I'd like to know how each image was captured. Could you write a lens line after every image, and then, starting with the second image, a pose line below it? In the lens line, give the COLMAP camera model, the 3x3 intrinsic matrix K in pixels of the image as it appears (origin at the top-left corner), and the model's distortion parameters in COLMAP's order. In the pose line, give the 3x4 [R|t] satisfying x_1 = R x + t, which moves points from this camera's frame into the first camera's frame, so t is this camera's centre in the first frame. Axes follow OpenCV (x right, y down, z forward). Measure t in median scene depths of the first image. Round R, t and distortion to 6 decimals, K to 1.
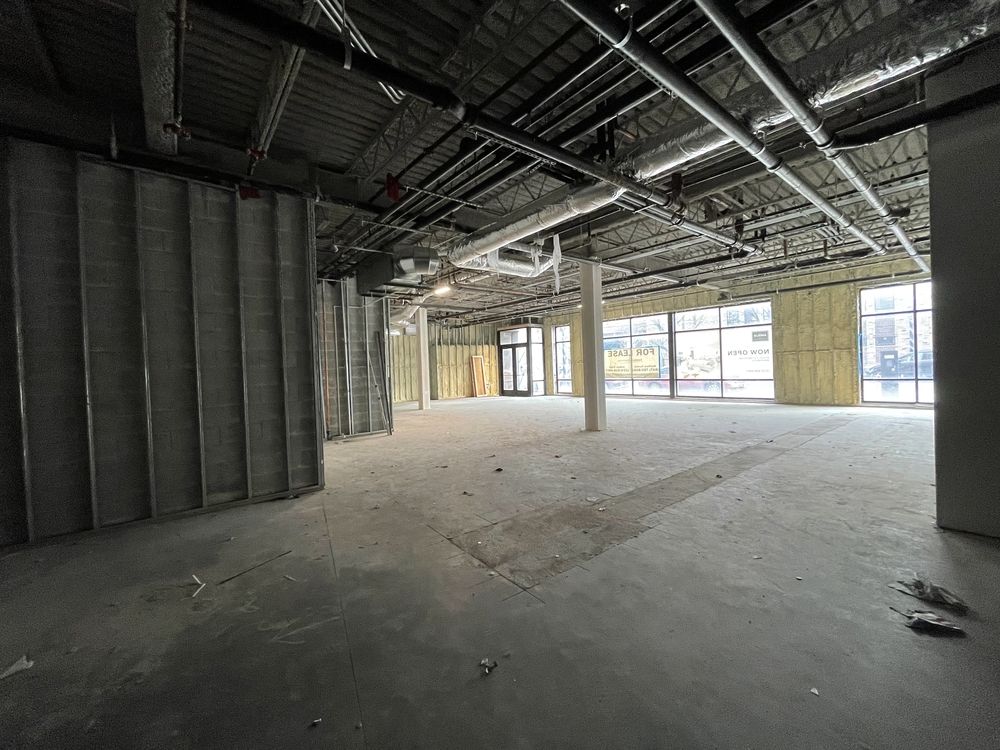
lens RADIAL K [[395.9, 0, 505.3], [0, 395.9, 371.7], [0, 0, 1]] dist [-0.003612, -0.002471]
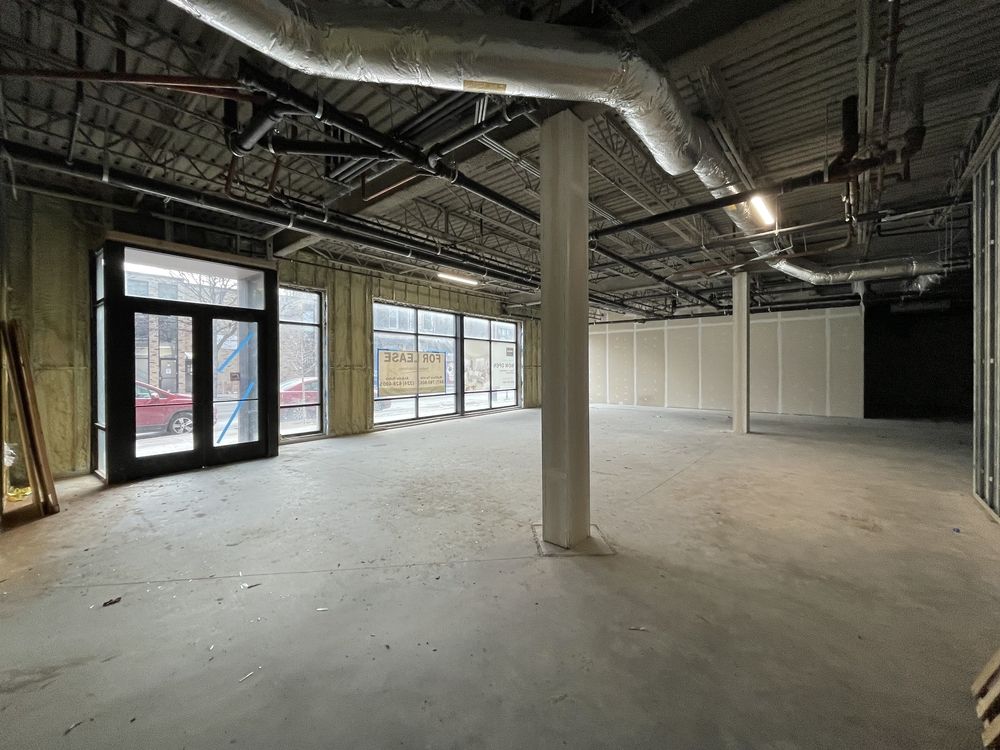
lens RADIAL K [[401.4, 0, 499.8], [0, 401.4, 370.9], [0, 0, 1]] dist [-0.000865, -0.000420]
pose [[-0.173124, 0.028937, 0.984475, -1.454627], [0.024688, 0.999382, -0.025033, -0.013630], [-0.984591, 0.019971, -0.173731, 3.497756]]
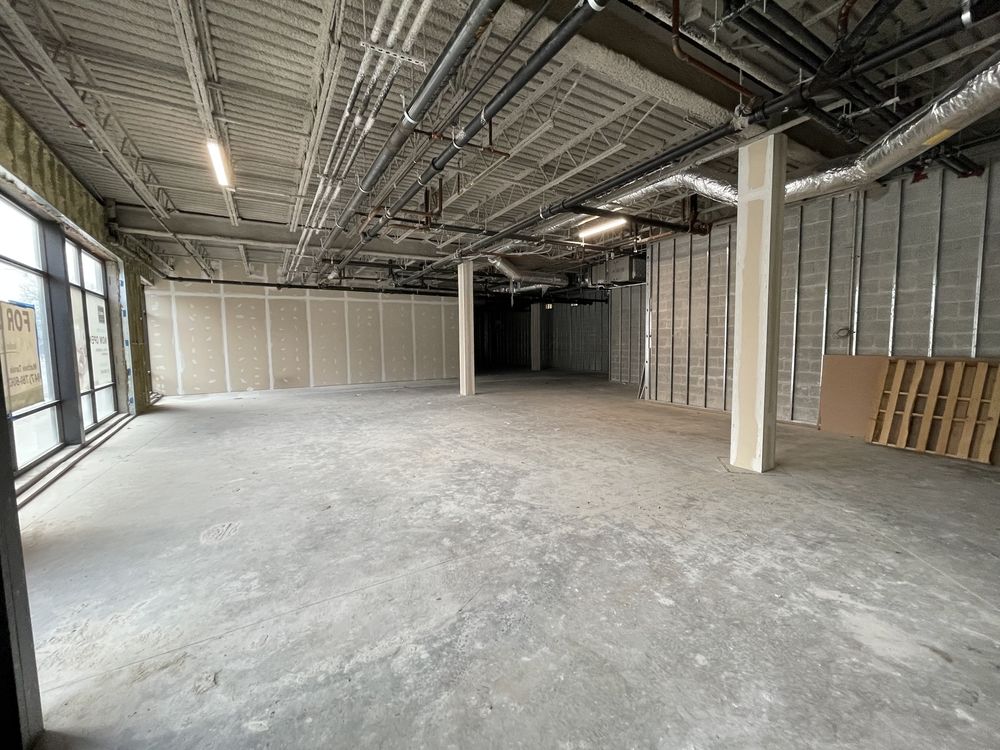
lens RADIAL K [[395.9, 0, 505.3], [0, 395.9, 371.7], [0, 0, 1]] dist [-0.003612, -0.002471]
pose [[-0.988934, 0.035975, 0.143929, -0.275216], [0.048795, 0.995051, 0.086562, -0.061244], [-0.140102, 0.092627, -0.985795, 4.265766]]
